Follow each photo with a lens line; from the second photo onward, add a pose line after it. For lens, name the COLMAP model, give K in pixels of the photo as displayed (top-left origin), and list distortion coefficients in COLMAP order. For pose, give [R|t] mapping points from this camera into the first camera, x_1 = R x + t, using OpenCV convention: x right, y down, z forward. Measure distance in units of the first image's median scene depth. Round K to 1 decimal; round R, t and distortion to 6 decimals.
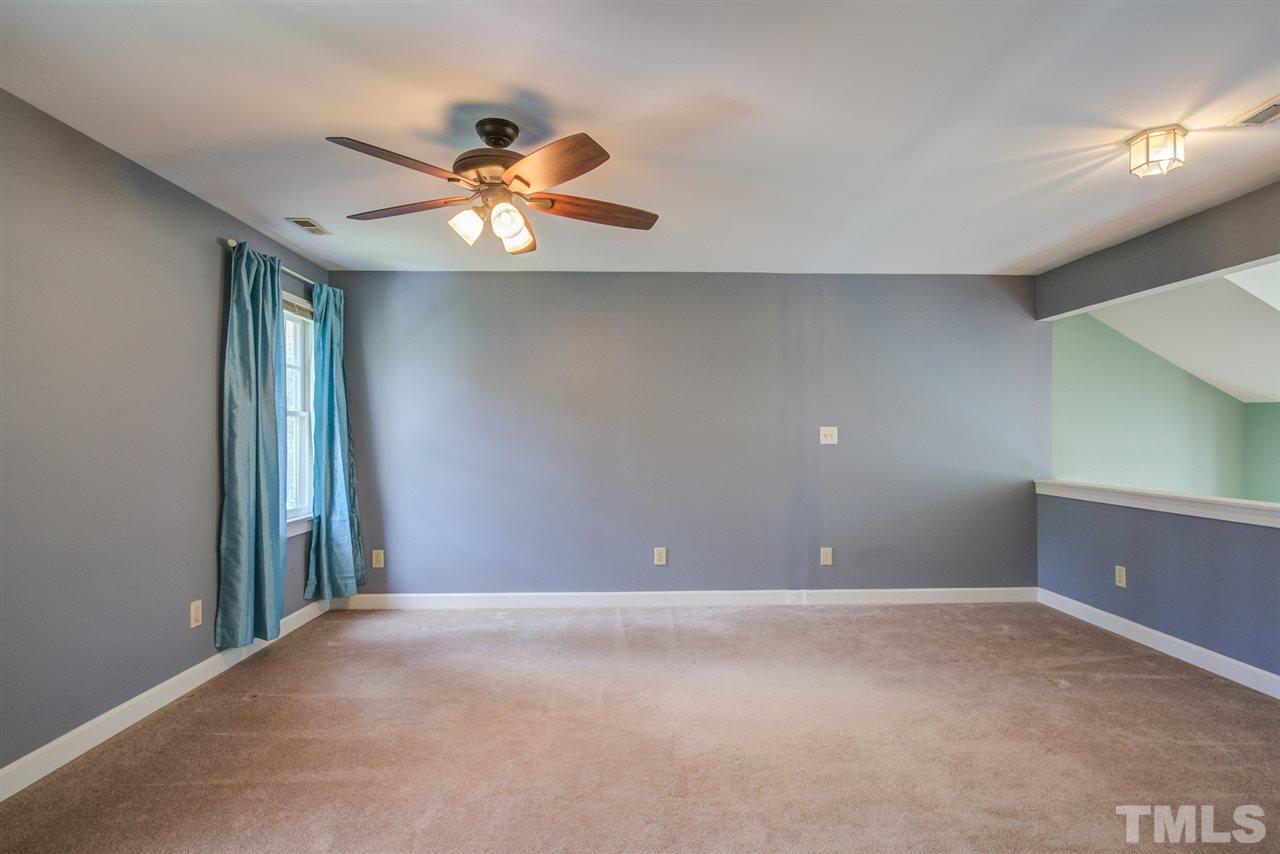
lens RADIAL K [[646.8, 0, 650.9], [0, 646.8, 434.5], [0, 0, 1]] dist [0.002156, -0.000163]
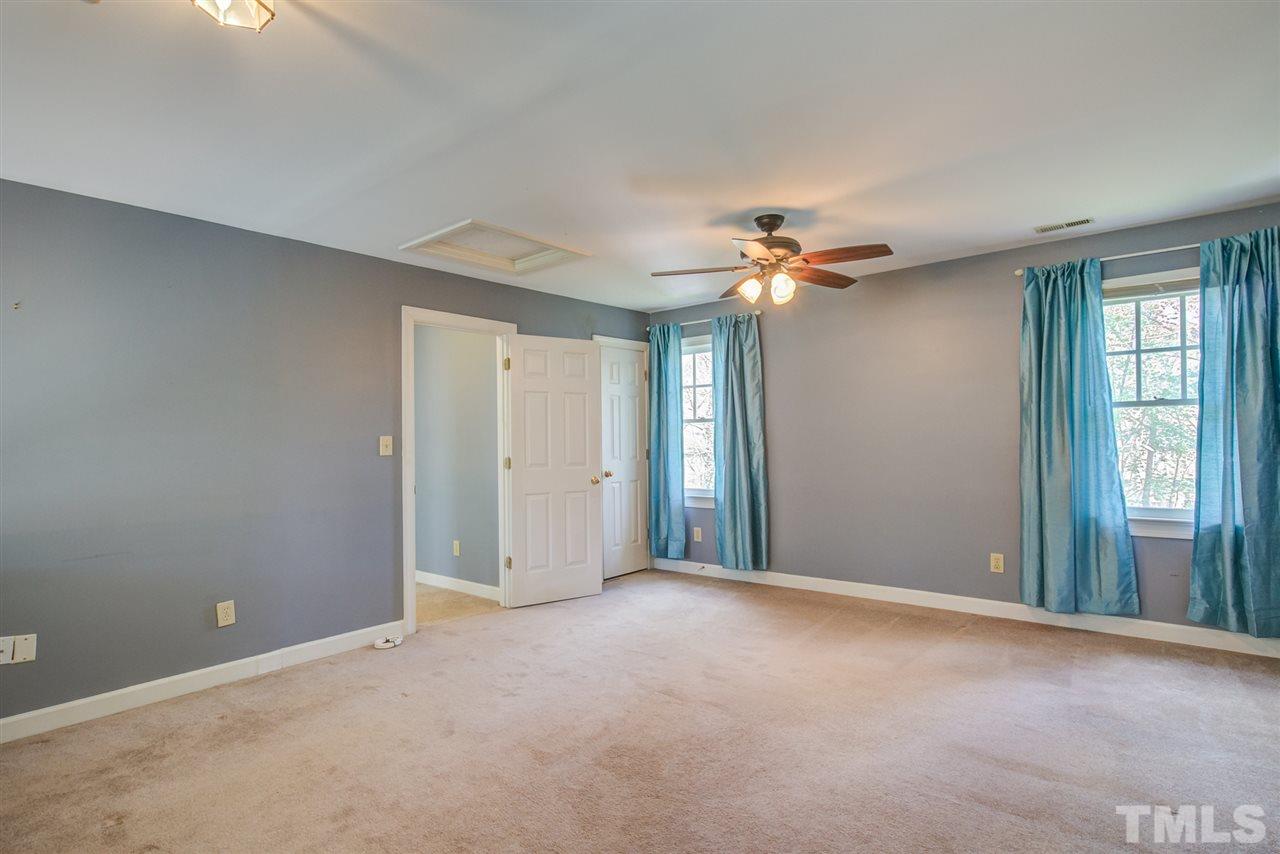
lens RADIAL K [[646.8, 0, 650.9], [0, 646.8, 434.5], [0, 0, 1]] dist [0.002156, -0.000163]
pose [[-0.657901, 0.013551, -0.752983, 0.766810], [0.020817, 0.999783, -0.000195, -0.003058], [0.752817, -0.015803, -0.658040, 1.332839]]
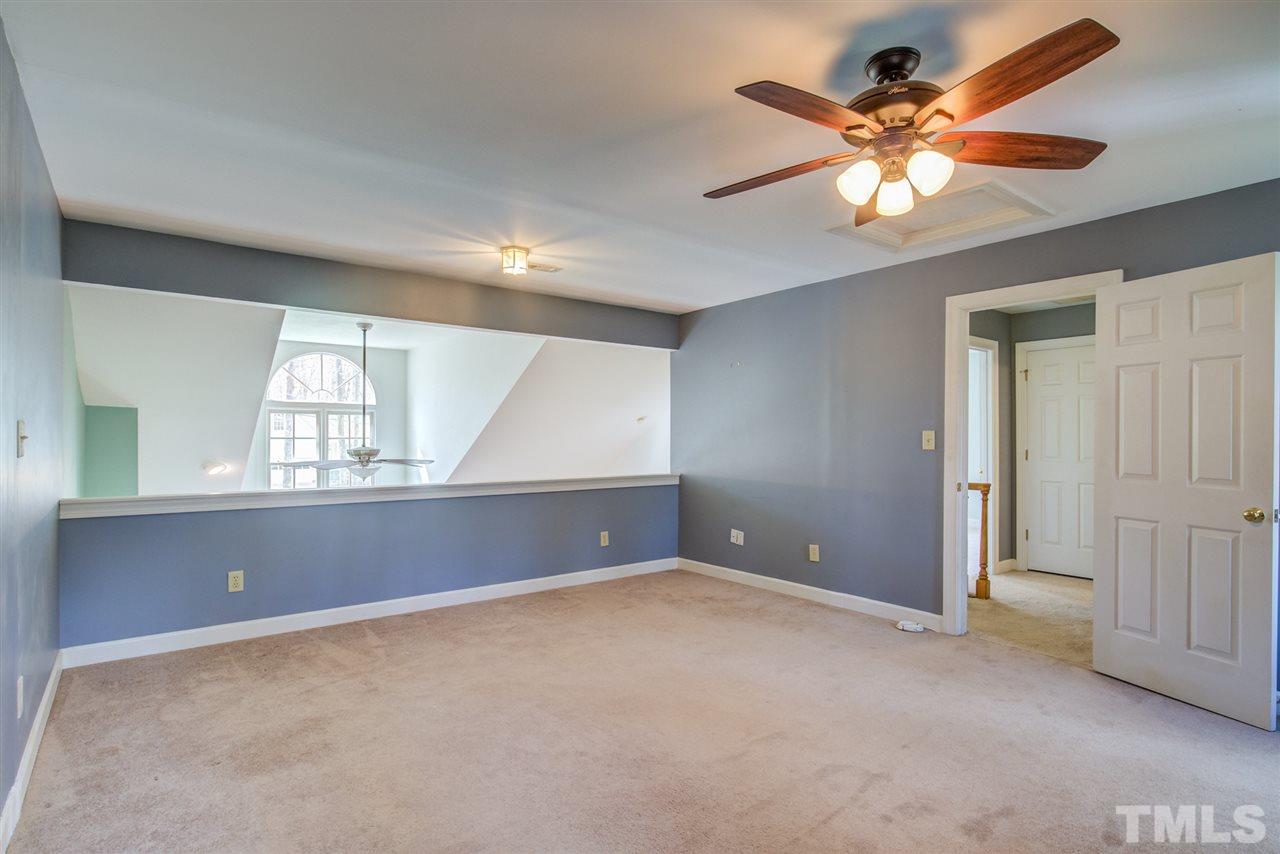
lens RADIAL K [[646.8, 0, 650.9], [0, 646.8, 434.5], [0, 0, 1]] dist [0.002156, -0.000163]
pose [[-0.598890, 0.007254, 0.800798, -0.555801], [0.003285, 0.999973, -0.006601, 0.003246], [-0.800824, -0.001322, -0.598898, 1.334602]]
